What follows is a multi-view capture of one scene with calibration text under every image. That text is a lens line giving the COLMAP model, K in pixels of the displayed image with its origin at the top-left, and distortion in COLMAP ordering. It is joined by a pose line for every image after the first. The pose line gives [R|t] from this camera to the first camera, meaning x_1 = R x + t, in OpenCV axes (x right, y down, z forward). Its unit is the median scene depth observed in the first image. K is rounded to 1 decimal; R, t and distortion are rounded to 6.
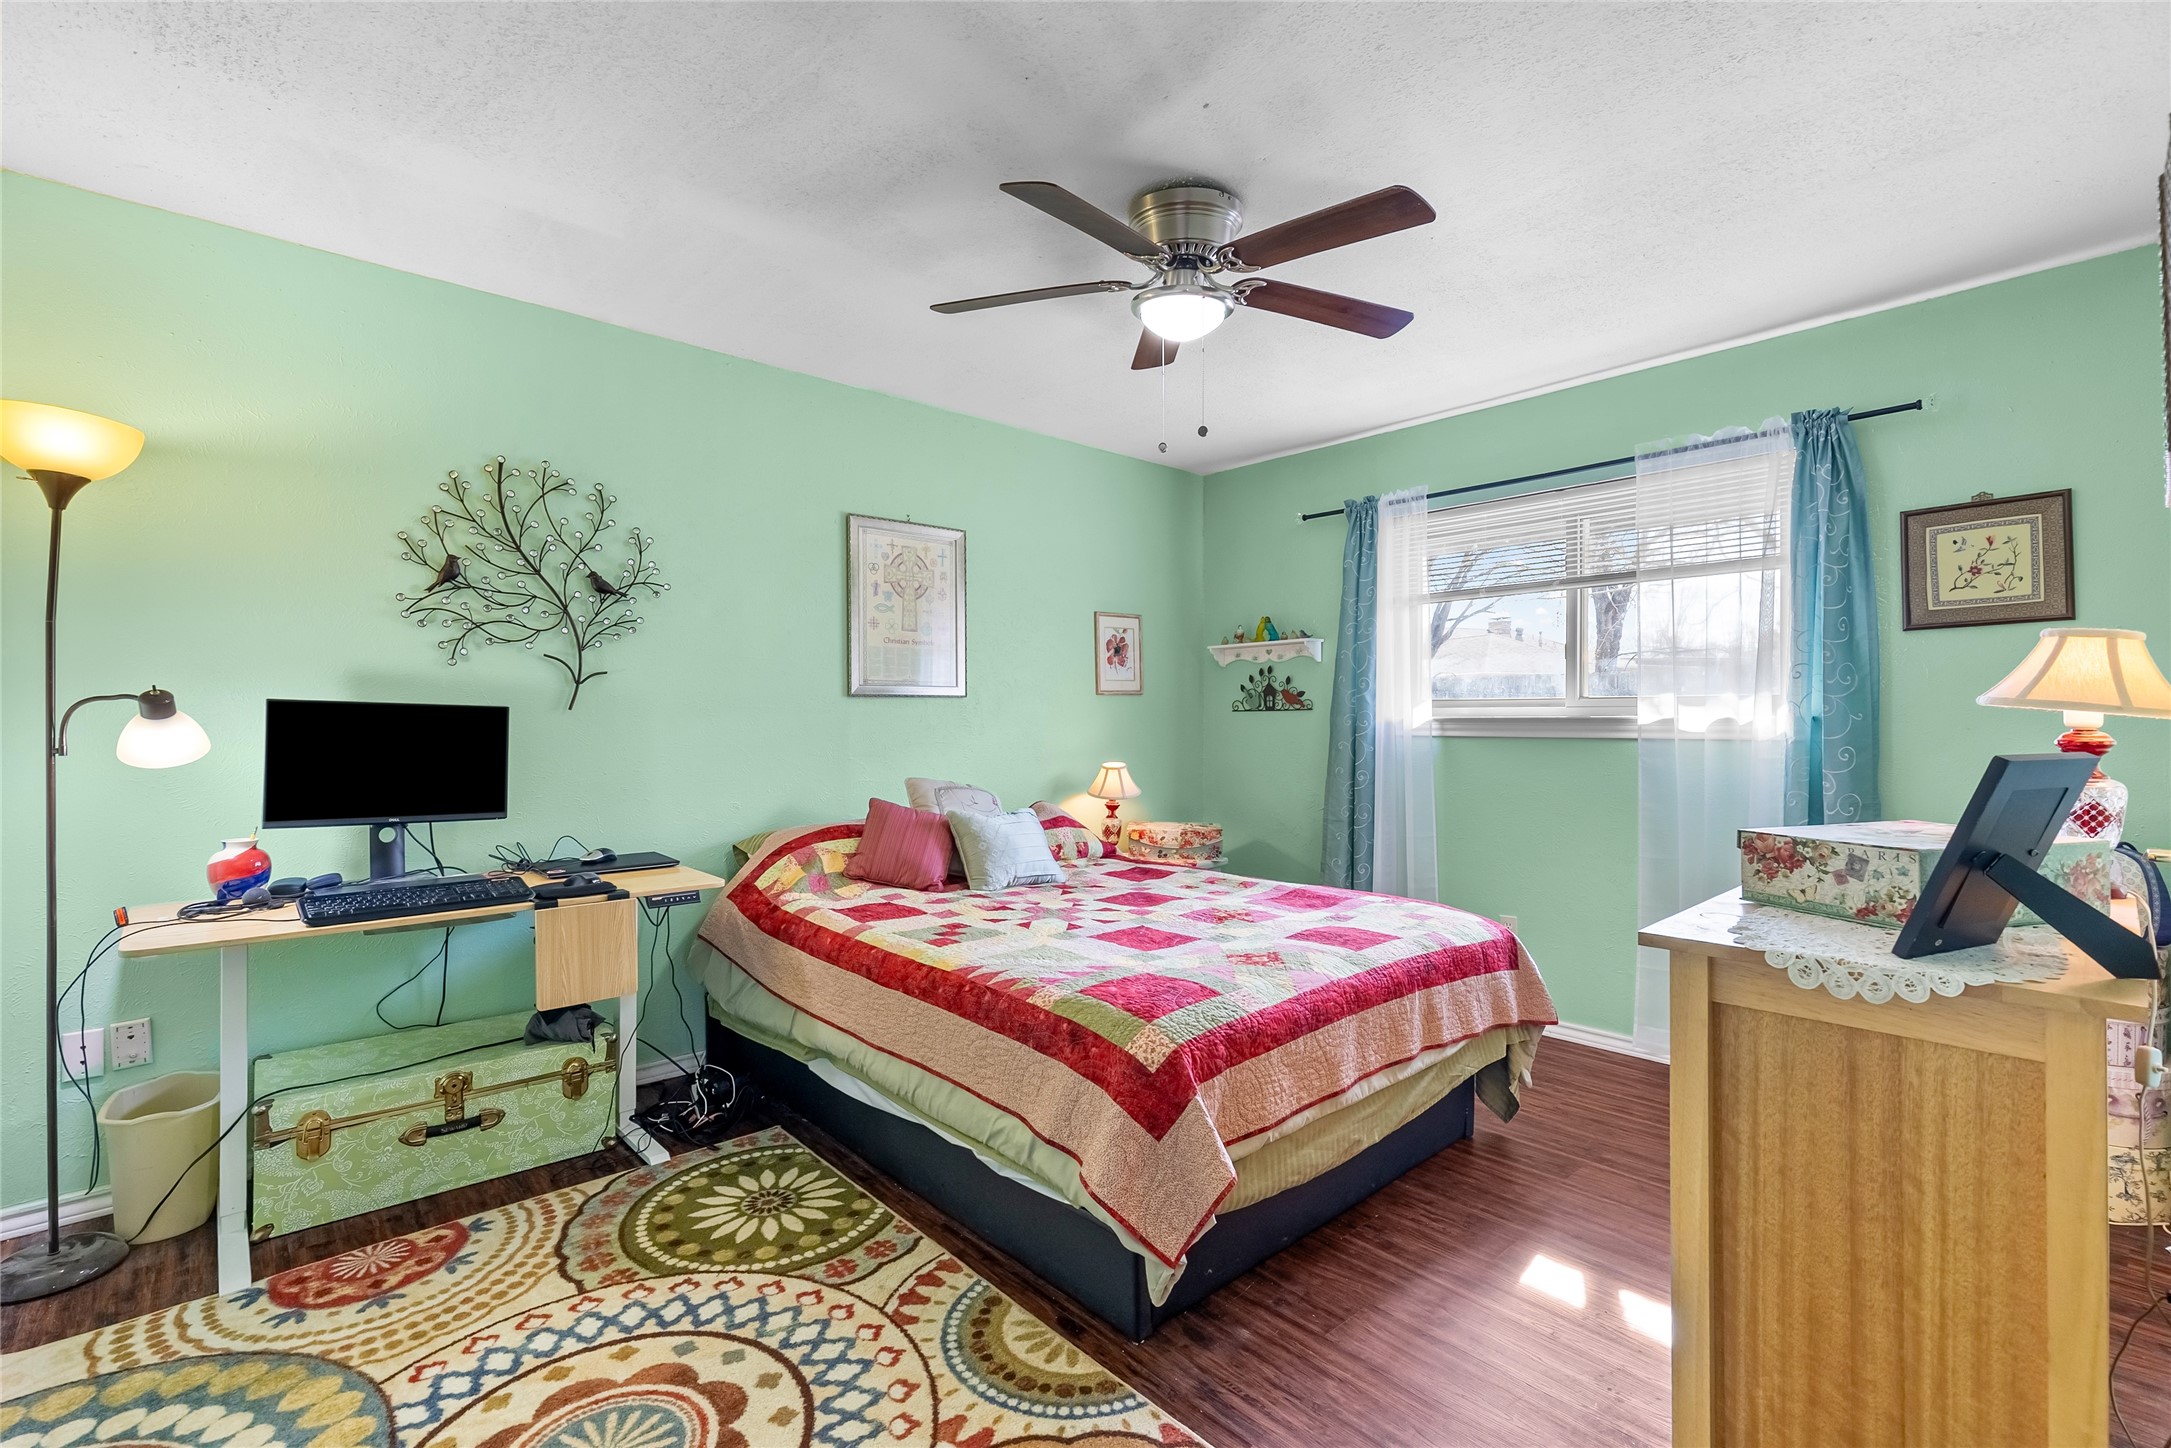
lens RADIAL K [[972.7, 0, 1073.2], [0, 972.7, 725.7], [0, 0, 1]] dist [0.001929, -0.000599]
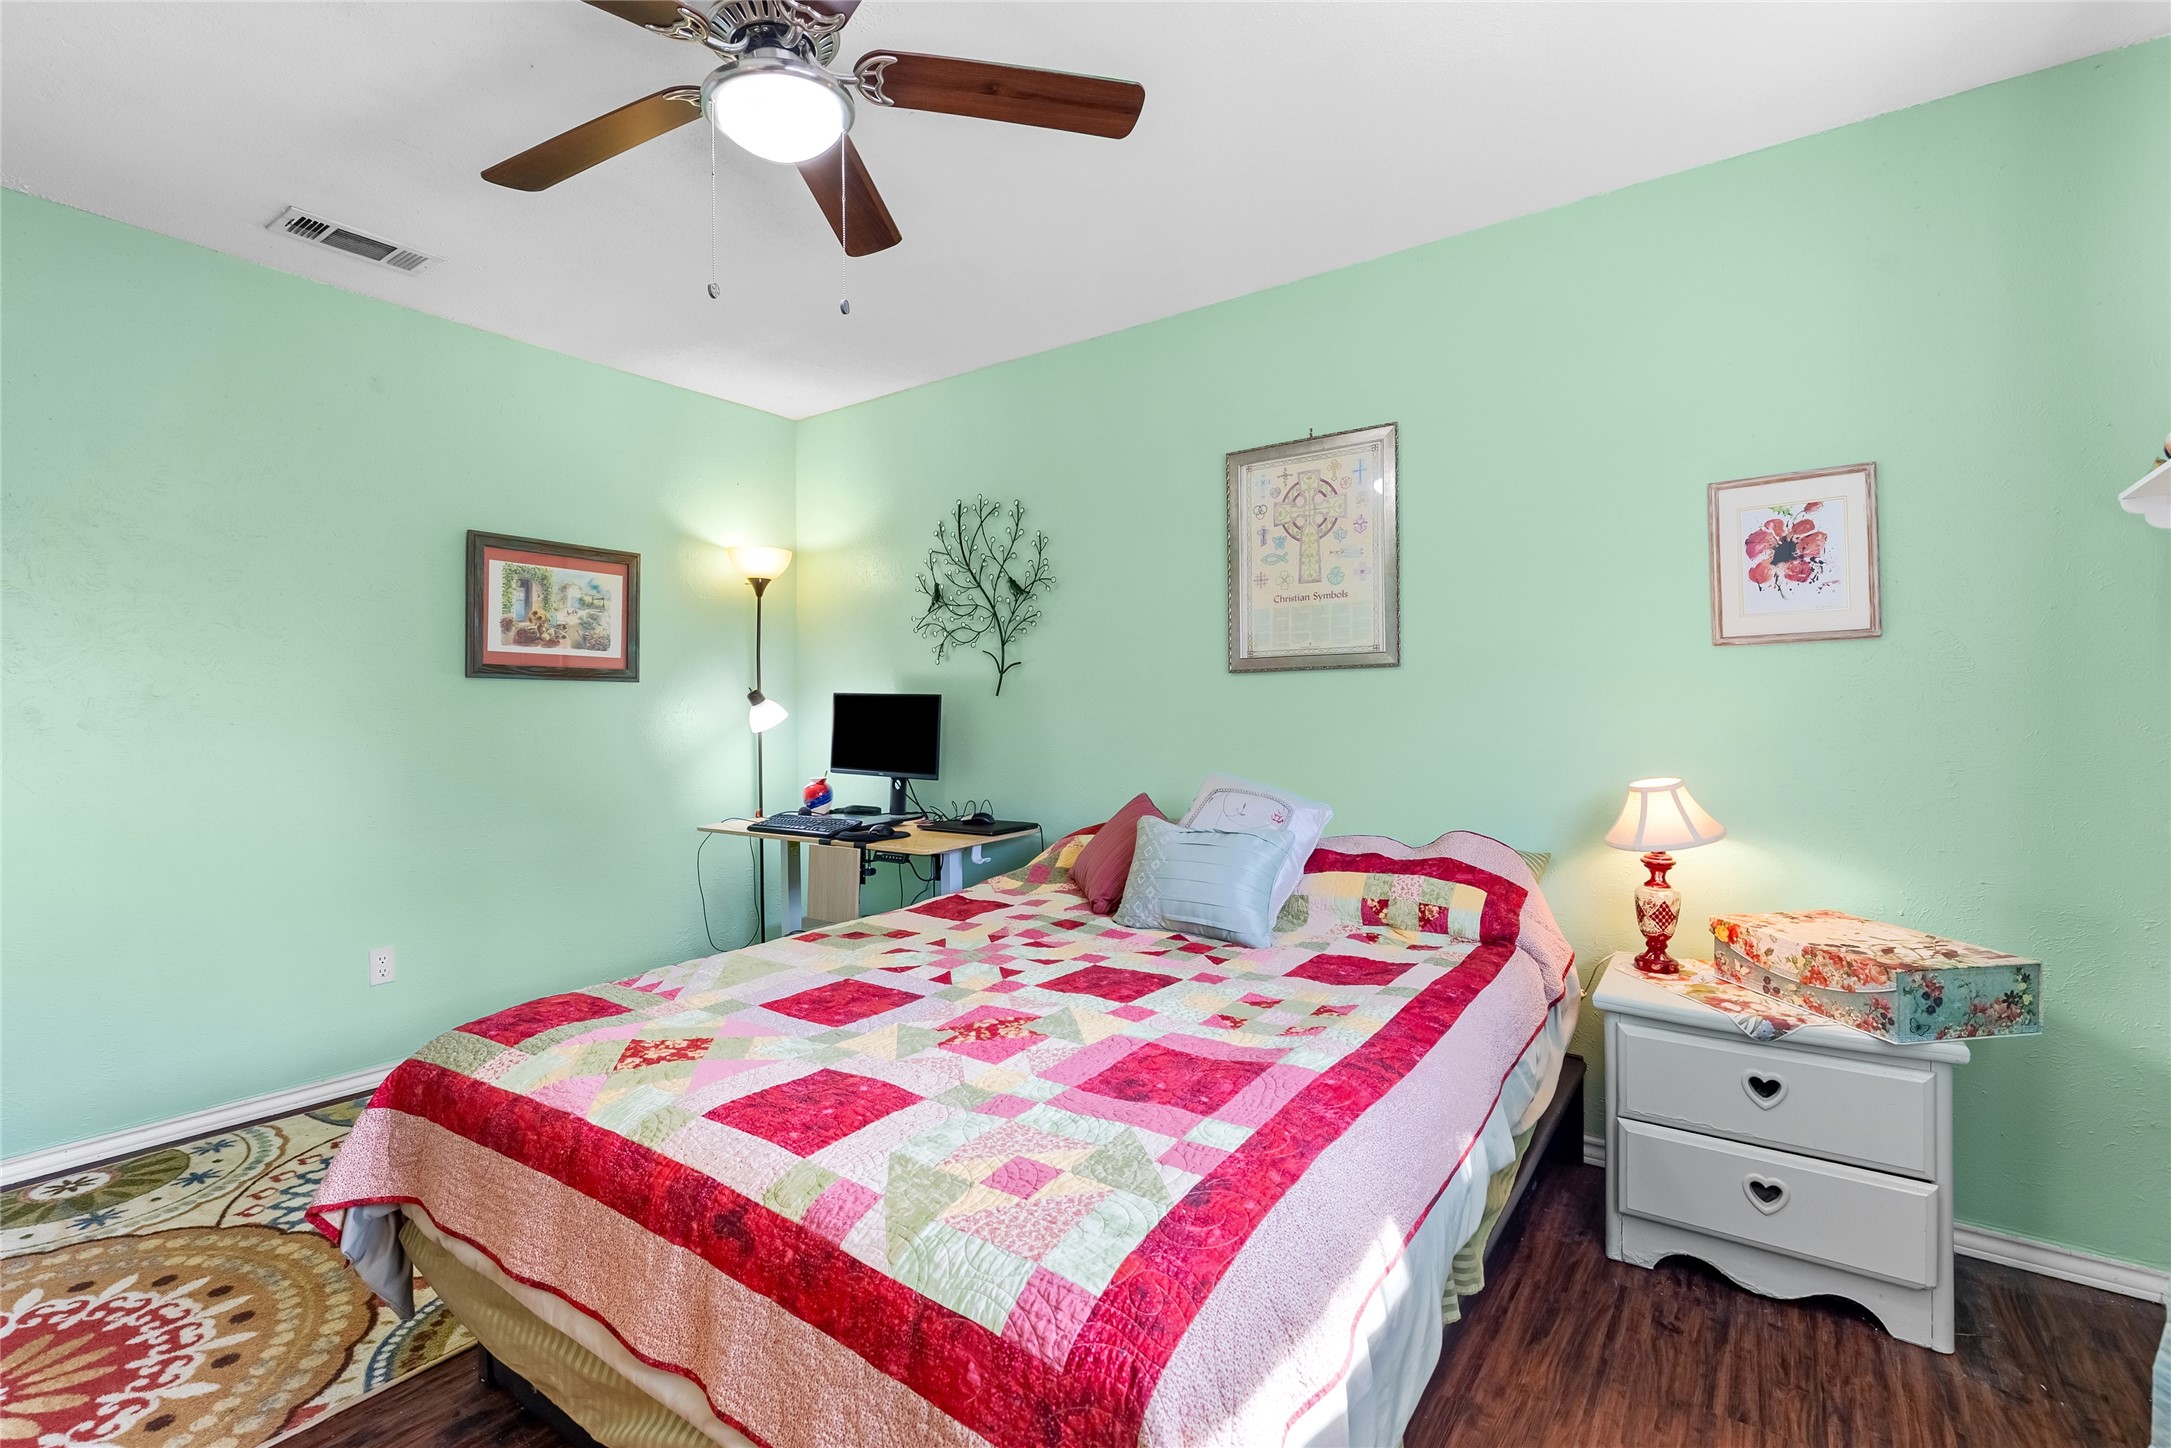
lens RADIAL K [[972.7, 0, 1074.6], [0, 972.7, 707.7], [0, 0, 1]] dist [0.001929, -0.000599]
pose [[0.214712, -0.000640, -0.976677, 0.677184], [0.004765, 0.999989, 0.000392, -0.001368], [0.976666, -0.004738, 0.214712, 0.838507]]
